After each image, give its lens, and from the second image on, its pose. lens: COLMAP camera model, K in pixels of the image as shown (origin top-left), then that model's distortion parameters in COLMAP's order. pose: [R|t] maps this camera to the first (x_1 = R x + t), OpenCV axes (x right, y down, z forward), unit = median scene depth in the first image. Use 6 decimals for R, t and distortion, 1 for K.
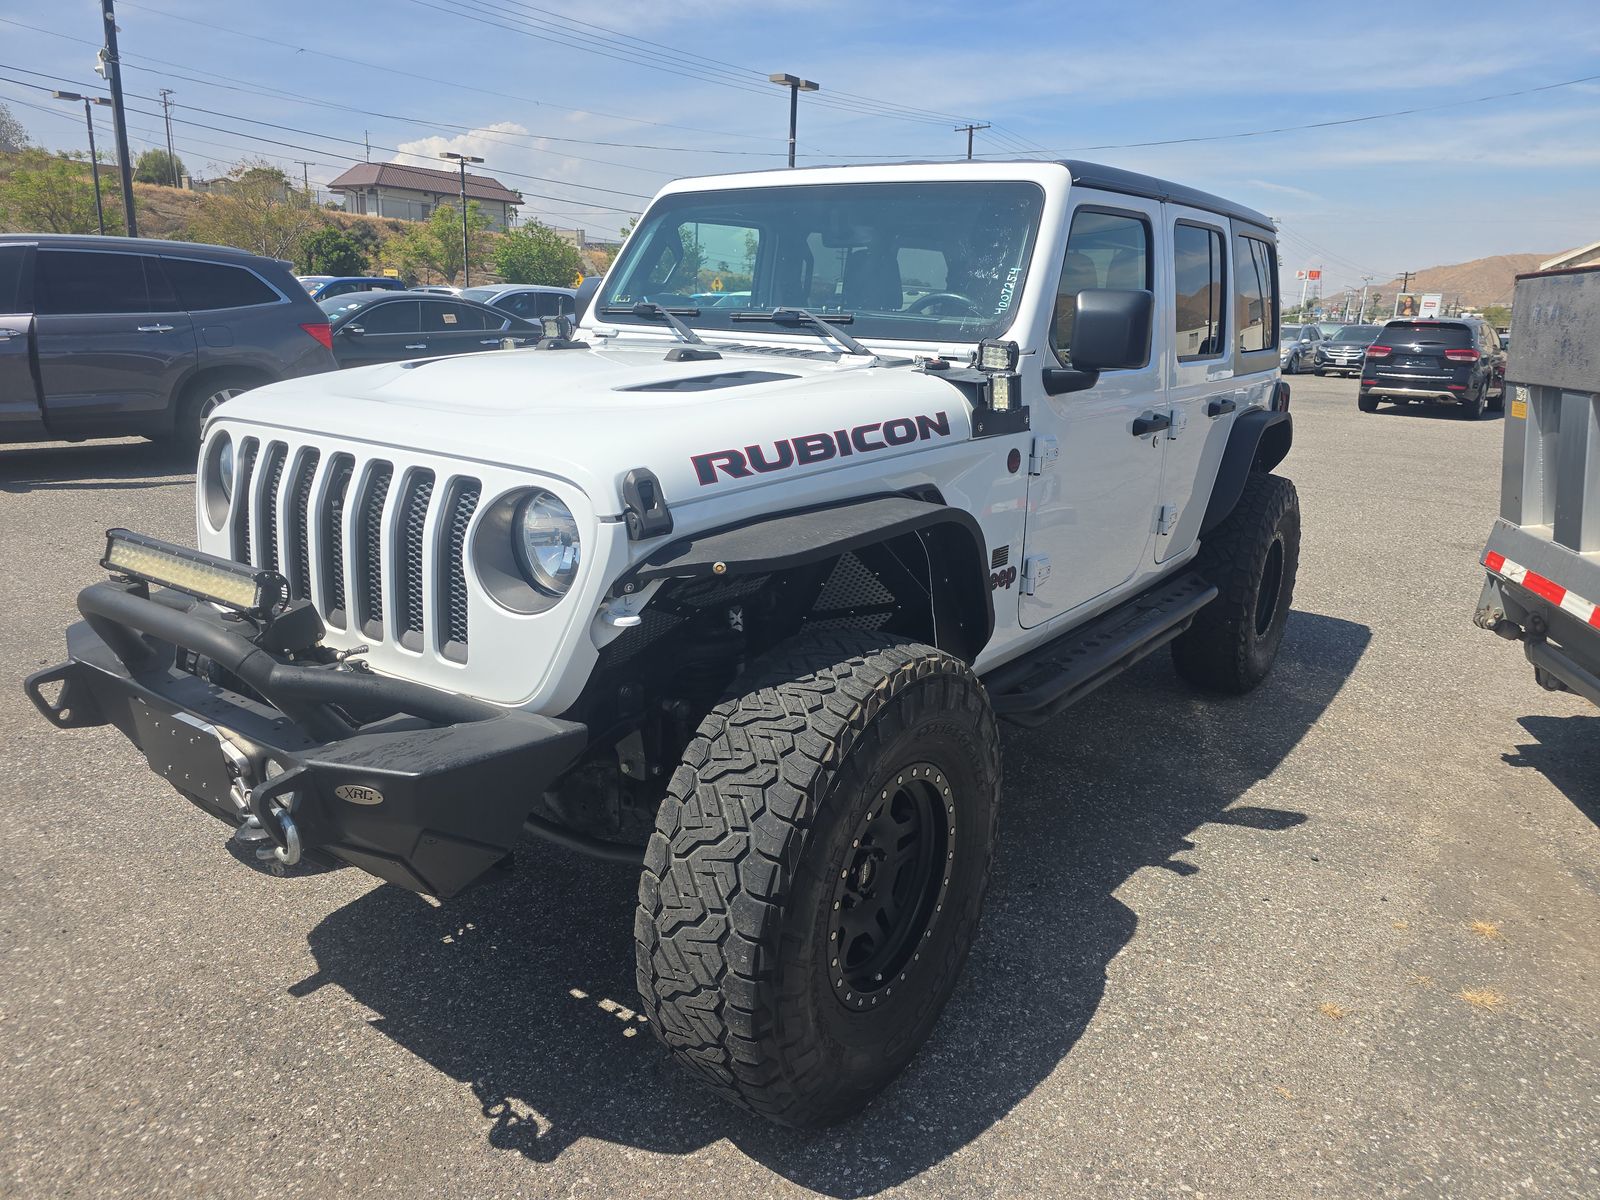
lens RADIAL K [[1057.8, 0, 807.6], [0, 1057.8, 594.1], [0, 0, 1]] dist [0.048834, -0.051701]
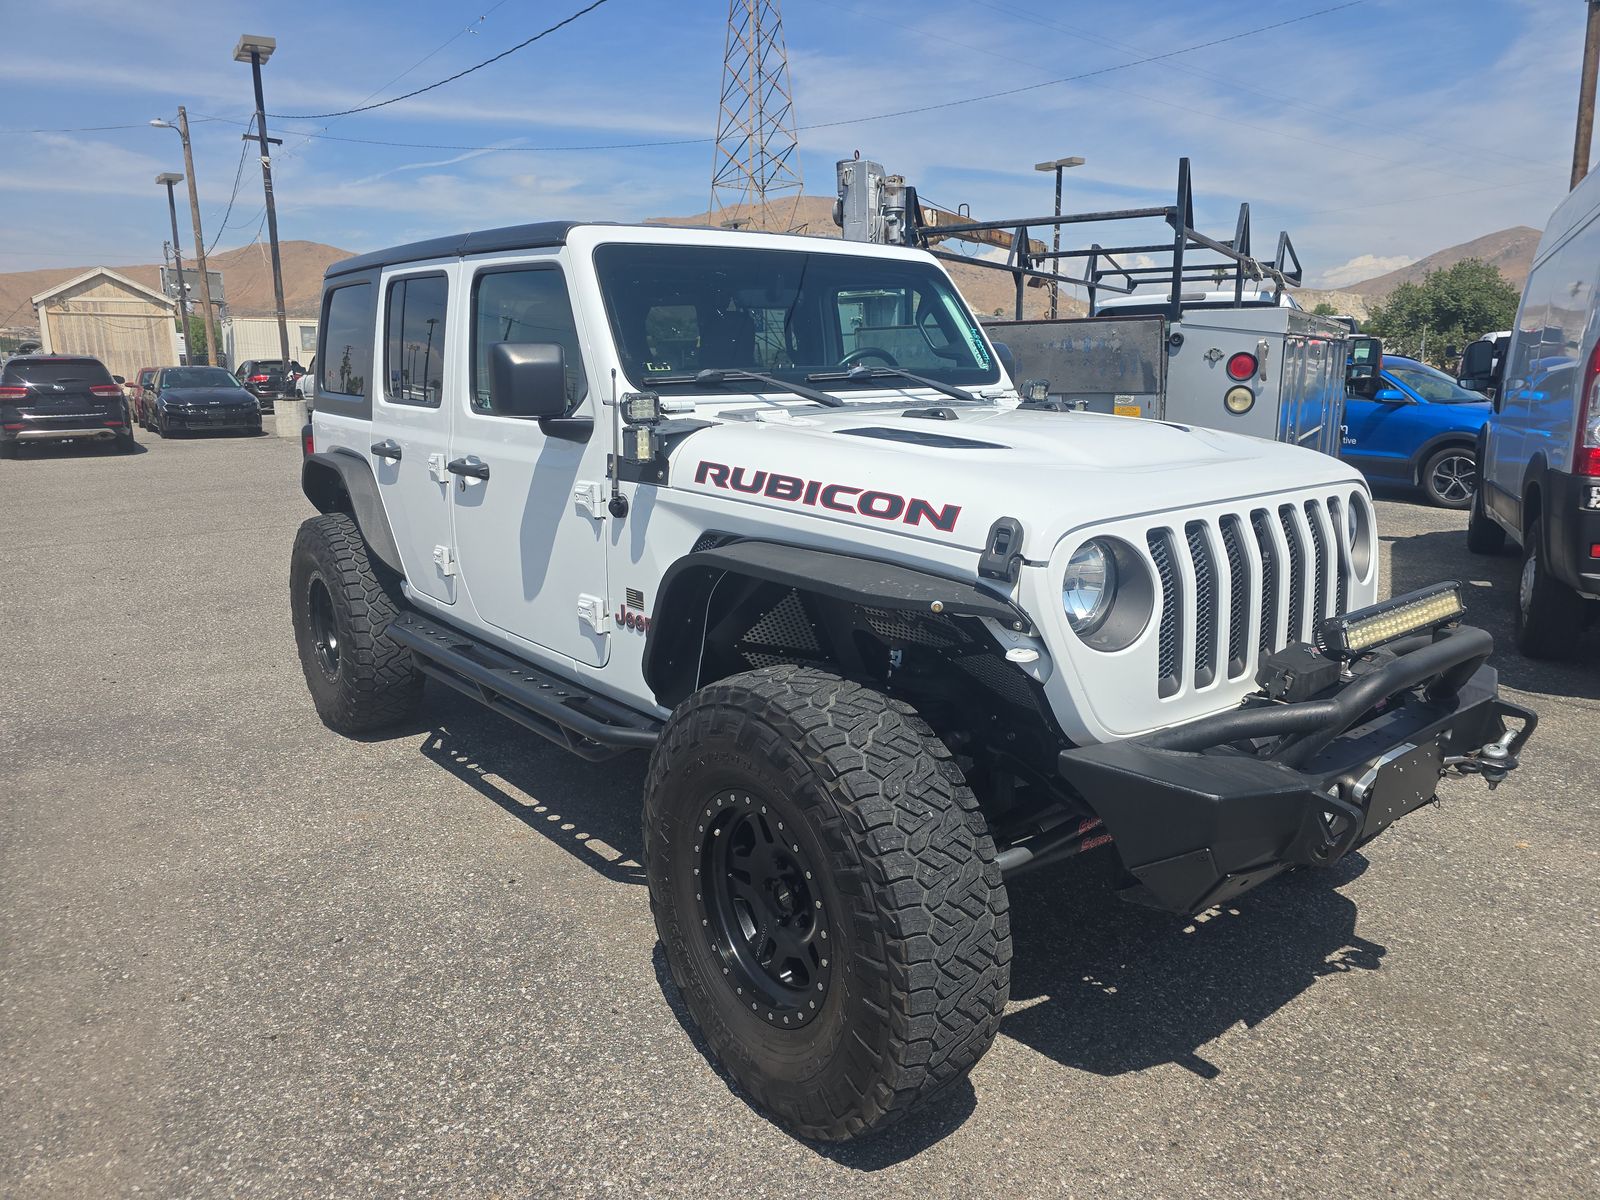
lens RADIAL K [[1070.1, 0, 804.5], [0, 1070.1, 589.1], [0, 0, 1]] dist [0.049761, -0.058042]
pose [[0.289065, -0.237899, 0.927278, -1.211773], [0.268263, 0.949951, 0.160089, -0.267169], [-0.918954, 0.202479, 0.338417, 0.795075]]
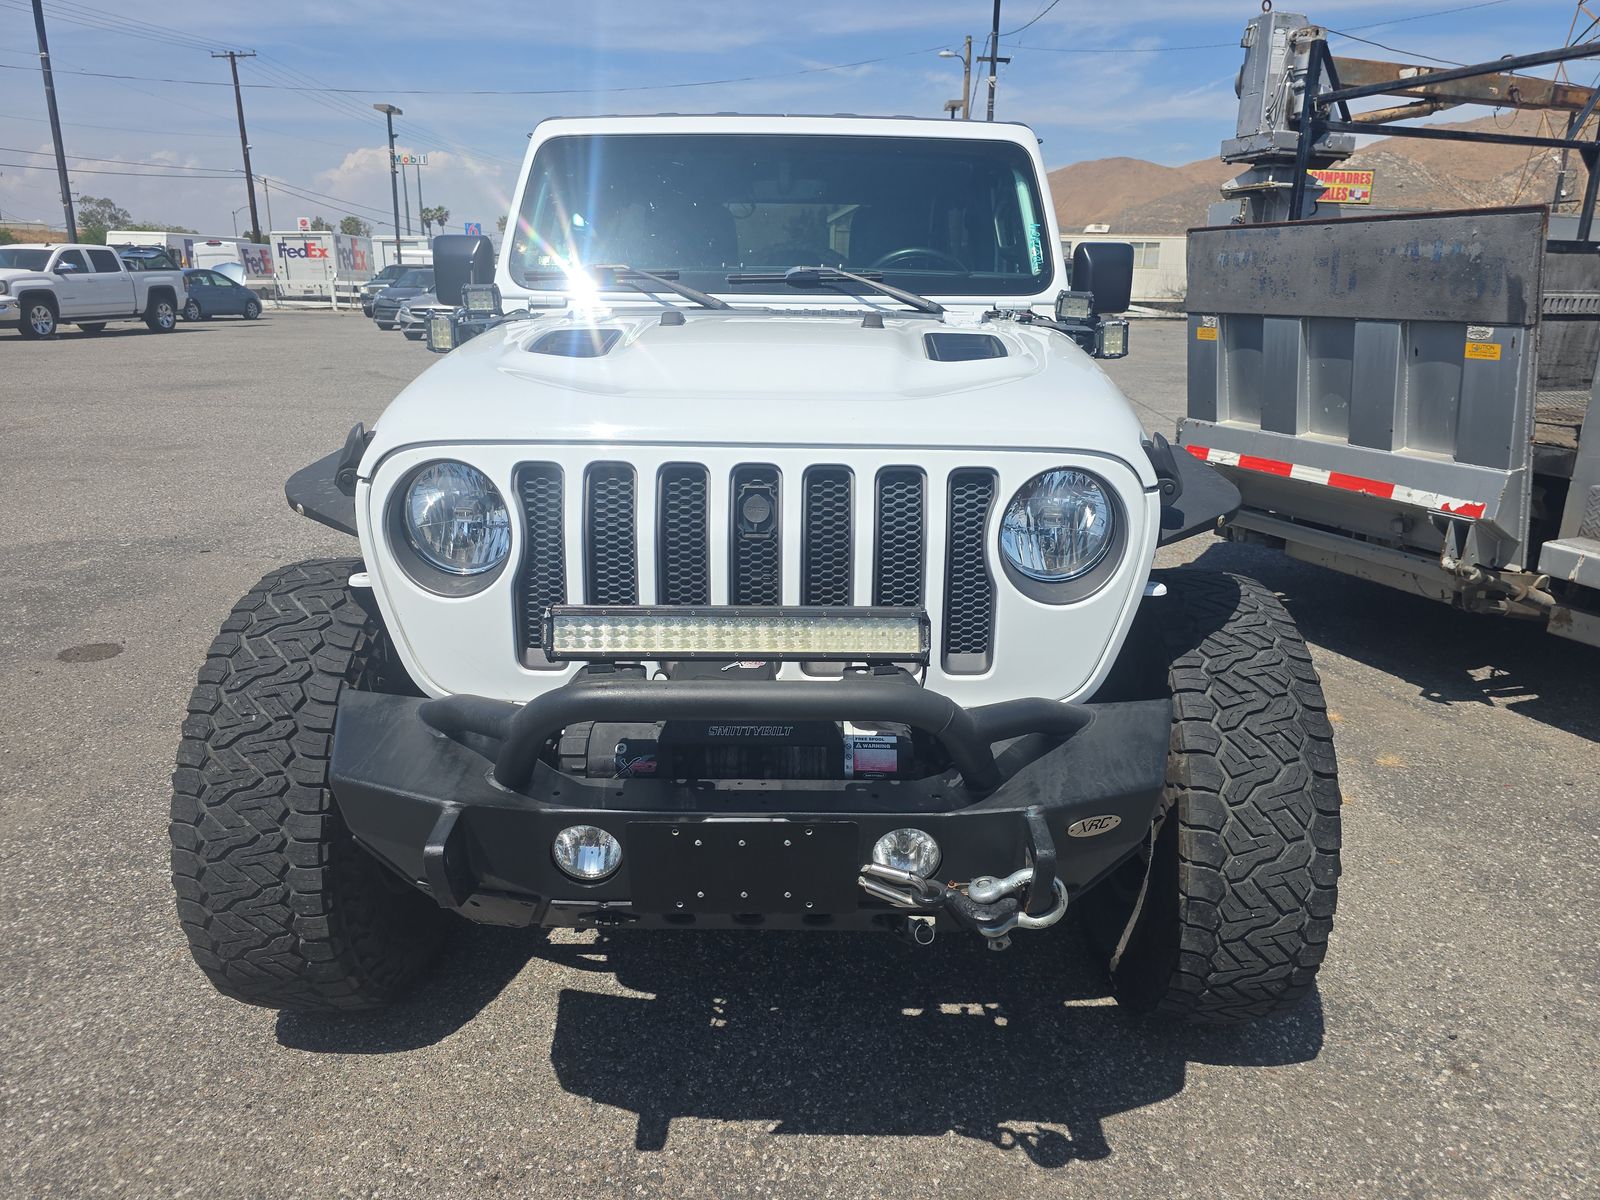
lens RADIAL K [[1070.1, 0, 804.5], [0, 1070.1, 589.1], [0, 0, 1]] dist [0.049761, -0.058042]
pose [[0.824303, -0.183661, 0.535531, -0.639557], [0.164571, 0.982804, 0.083740, -0.073951], [-0.541701, 0.019106, 0.840354, 0.218354]]
